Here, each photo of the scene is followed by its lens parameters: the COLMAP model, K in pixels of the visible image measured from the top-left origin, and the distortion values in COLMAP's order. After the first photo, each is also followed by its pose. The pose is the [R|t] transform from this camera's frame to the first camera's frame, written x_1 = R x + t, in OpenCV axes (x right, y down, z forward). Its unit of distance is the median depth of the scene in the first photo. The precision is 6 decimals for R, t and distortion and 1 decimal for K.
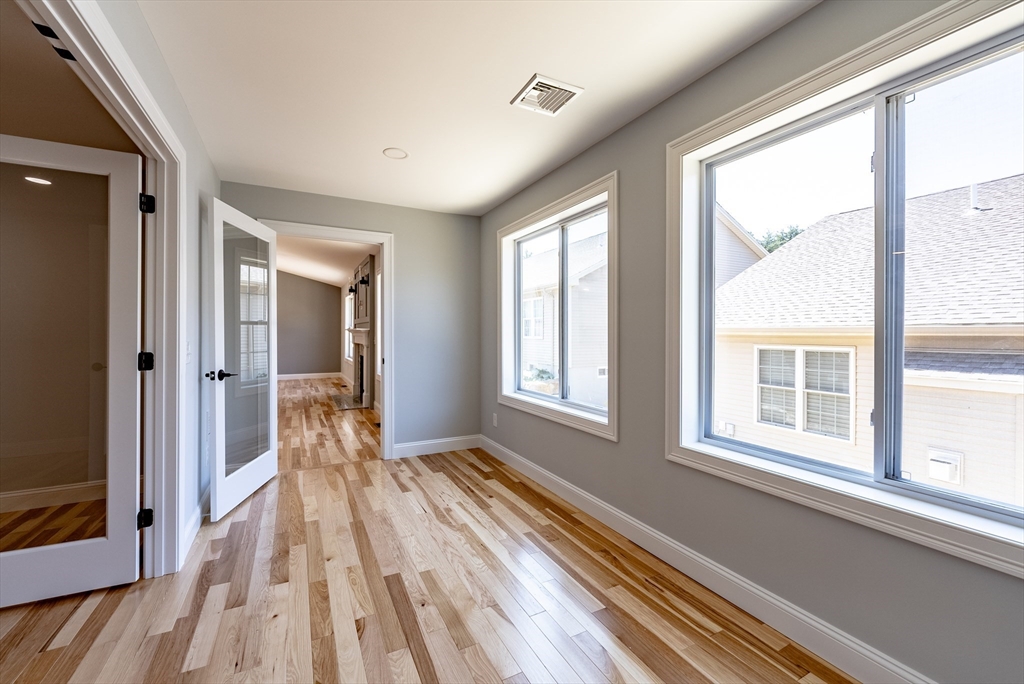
lens RADIAL K [[416.1, 0, 513.7], [0, 416.1, 341.6], [0, 0, 1]] dist [-0.001359, -0.000257]
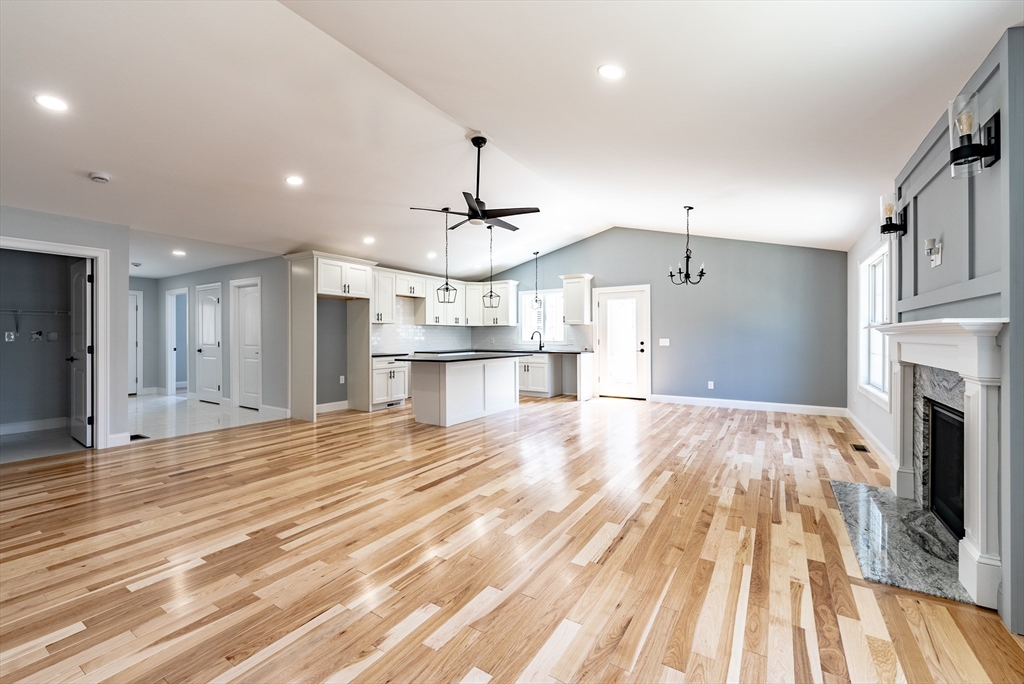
lens RADIAL K [[417.8, 0, 513.5], [0, 417.8, 335.8], [0, 0, 1]] dist [-0.000604, -0.000328]
pose [[0.498750, -0.008627, -0.866703, -0.210104], [-0.008744, 0.999850, -0.014984, -0.010295], [0.866702, 0.015051, 0.498599, 0.460902]]
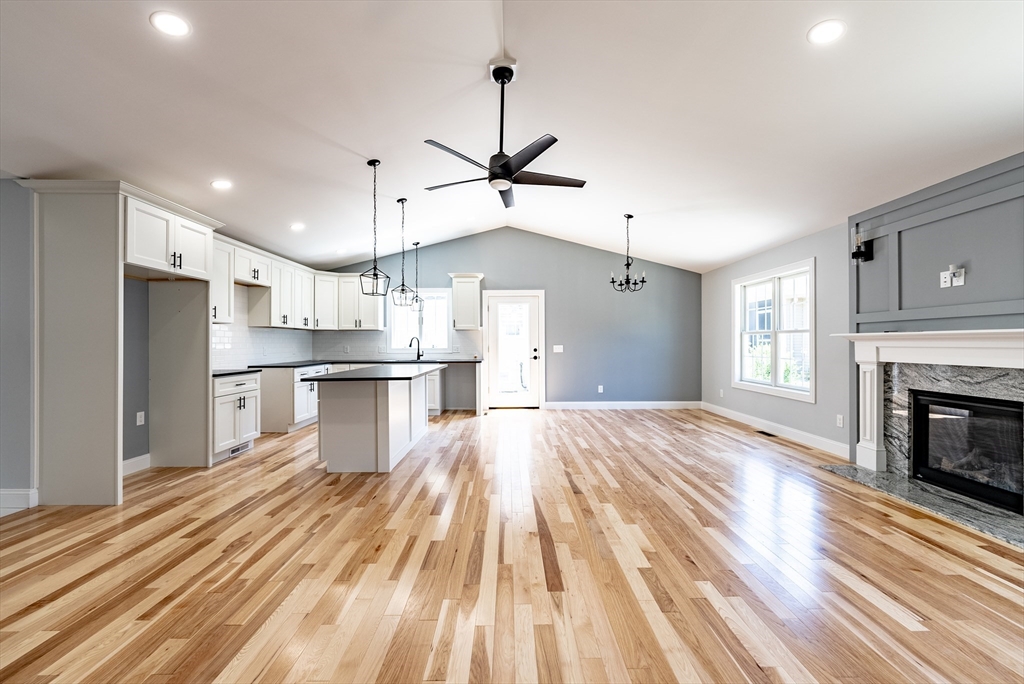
lens RADIAL K [[416.1, 0, 513.7], [0, 416.1, 341.6], [0, 0, 1]] dist [-0.001359, -0.000257]
pose [[0.889400, -0.010727, -0.457004, -0.497879], [0.001621, 0.999792, -0.020313, -0.010073], [0.457127, 0.017325, 0.889233, 0.353988]]
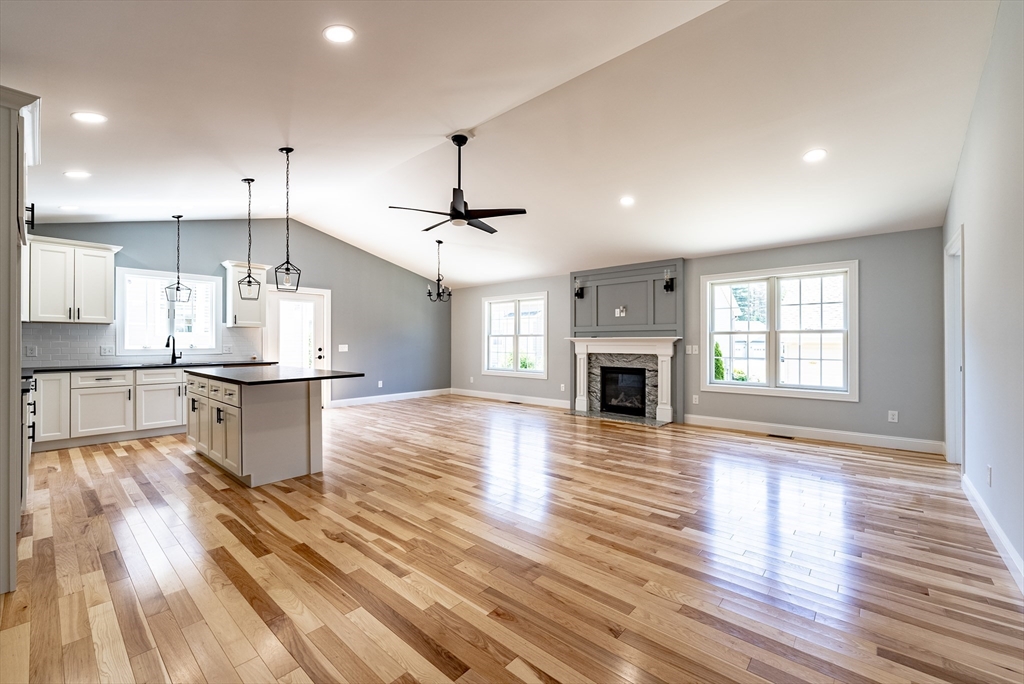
lens RADIAL K [[416.1, 0, 513.7], [0, 416.1, 341.6], [0, 0, 1]] dist [-0.001359, -0.000257]
pose [[0.933981, -0.005811, 0.357276, -0.791816], [0.011499, 0.999839, -0.013797, -0.009867], [-0.357138, 0.016994, 0.933897, 0.197599]]
